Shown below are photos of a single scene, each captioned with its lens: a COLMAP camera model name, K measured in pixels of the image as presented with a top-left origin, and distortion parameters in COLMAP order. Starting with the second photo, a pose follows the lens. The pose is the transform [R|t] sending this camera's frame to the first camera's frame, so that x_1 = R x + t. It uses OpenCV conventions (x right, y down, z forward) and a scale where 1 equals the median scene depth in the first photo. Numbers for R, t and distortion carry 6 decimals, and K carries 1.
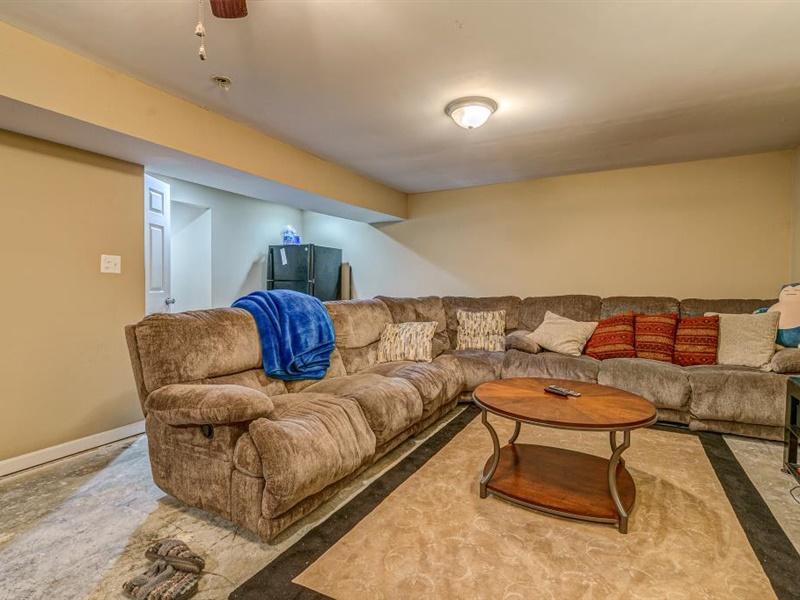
lens RADIAL K [[409.9, 0, 396.3], [0, 409.9, 296.9], [0, 0, 1]] dist [-0.002073, 0.000026]
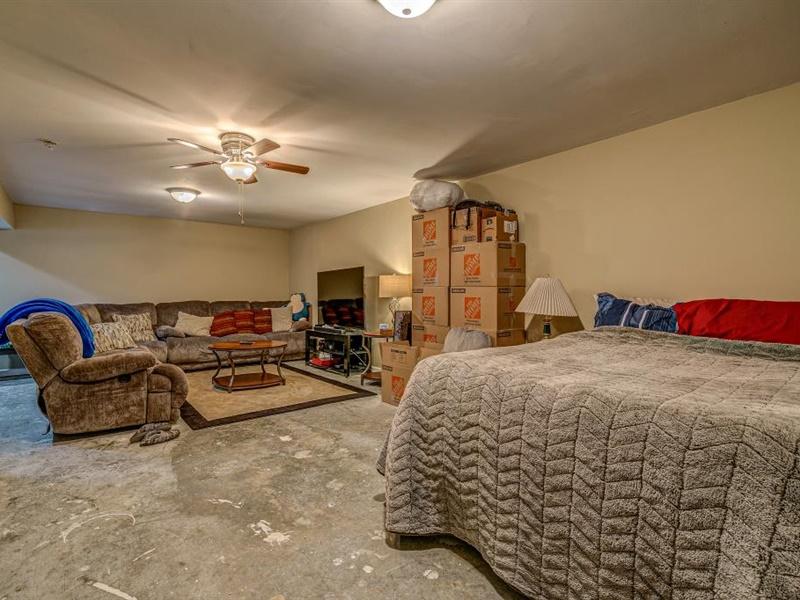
lens RADIAL K [[409.9, 0, 402.6], [0, 409.9, 300.0], [0, 0, 1]] dist [-0.002073, 0.000026]
pose [[0.381186, -0.013026, 0.924406, -0.843751], [0.026585, 0.999642, 0.003123, 0.011016], [-0.924116, 0.023385, 0.381396, -0.395452]]
